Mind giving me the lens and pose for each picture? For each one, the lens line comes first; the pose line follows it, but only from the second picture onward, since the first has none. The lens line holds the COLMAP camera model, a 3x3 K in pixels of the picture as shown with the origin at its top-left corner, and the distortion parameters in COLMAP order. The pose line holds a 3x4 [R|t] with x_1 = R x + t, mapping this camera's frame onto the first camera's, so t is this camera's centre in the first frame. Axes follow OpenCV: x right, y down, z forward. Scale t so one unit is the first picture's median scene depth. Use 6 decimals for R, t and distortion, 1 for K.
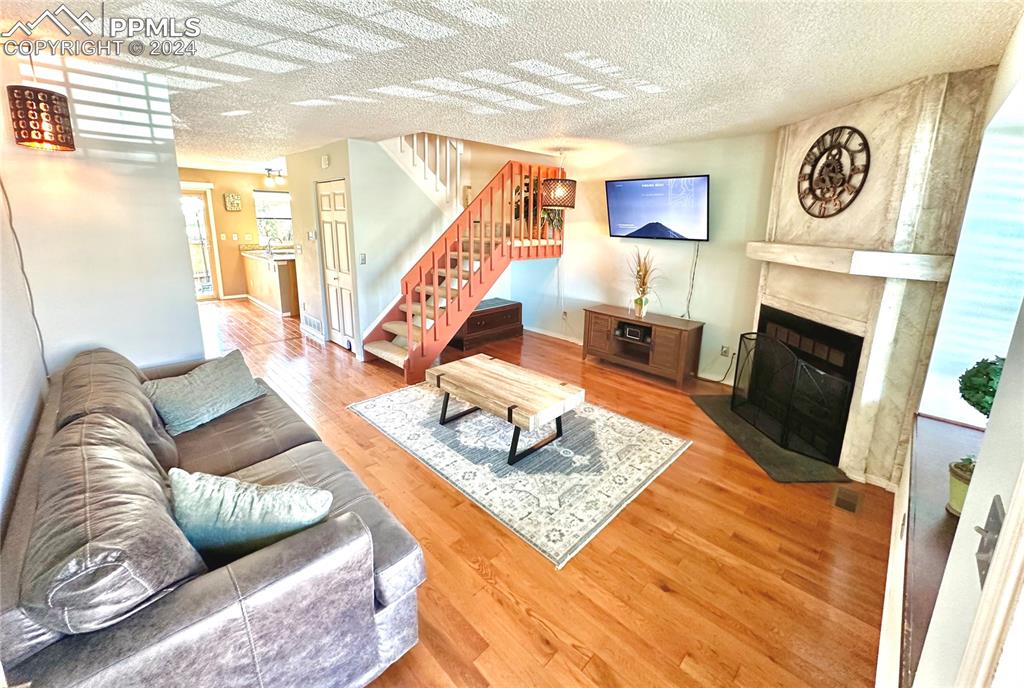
lens RADIAL K [[408.7, 0, 510.0], [0, 408.7, 302.3], [0, 0, 1]] dist [0.000524, -0.000018]
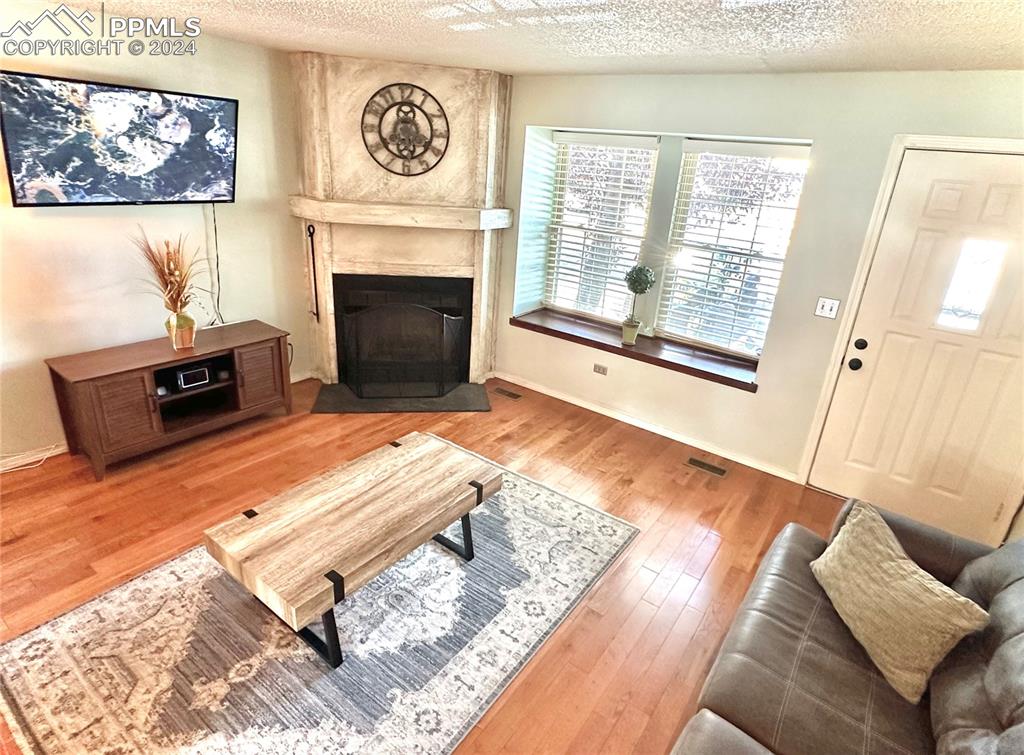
lens RADIAL K [[545.3, 0, 531.3], [0, 545.3, 357.8], [0, 0, 1]] dist [-0.004539, 0.001692]
pose [[-0.170988, -0.369648, 0.913304, -0.661586], [0.122613, 0.911766, 0.391981, -0.271735], [-0.977614, 0.179007, -0.110578, 0.874562]]
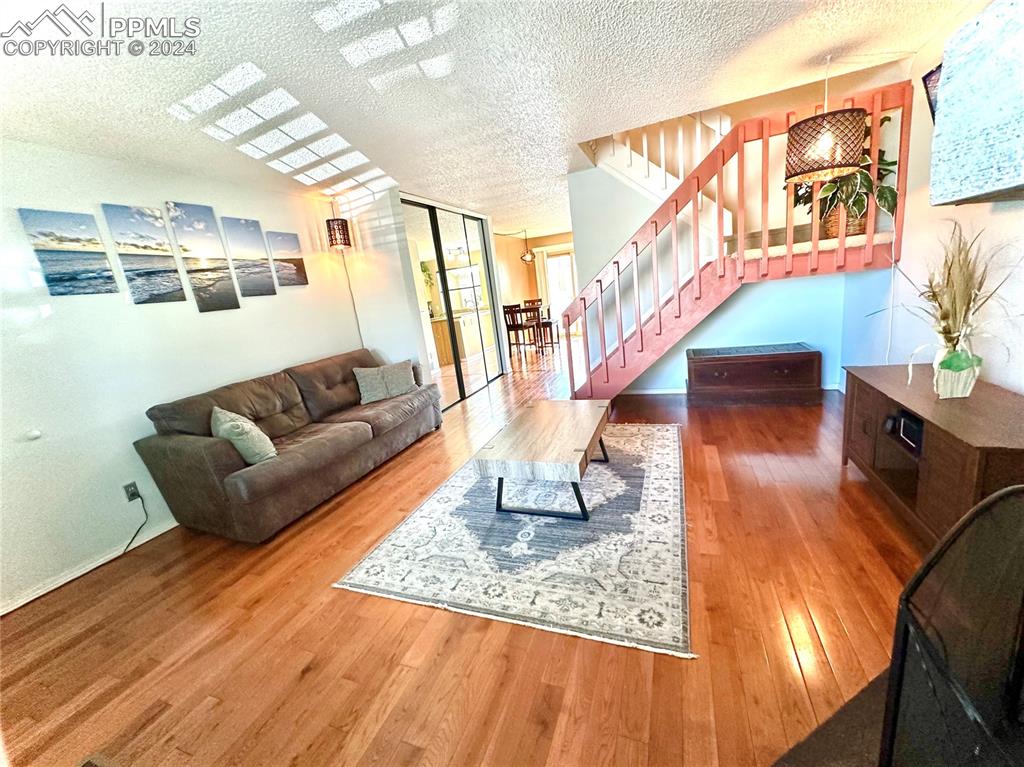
lens RADIAL K [[407.5, 0, 510.3], [0, 407.5, 384.2], [0, 0, 1]] dist [-0.005354, 0.001570]
pose [[0.395557, 0.140645, -0.907609, 0.730578], [-0.054948, 0.990059, 0.129474, -0.007316], [0.916796, -0.001343, 0.399353, 0.630189]]
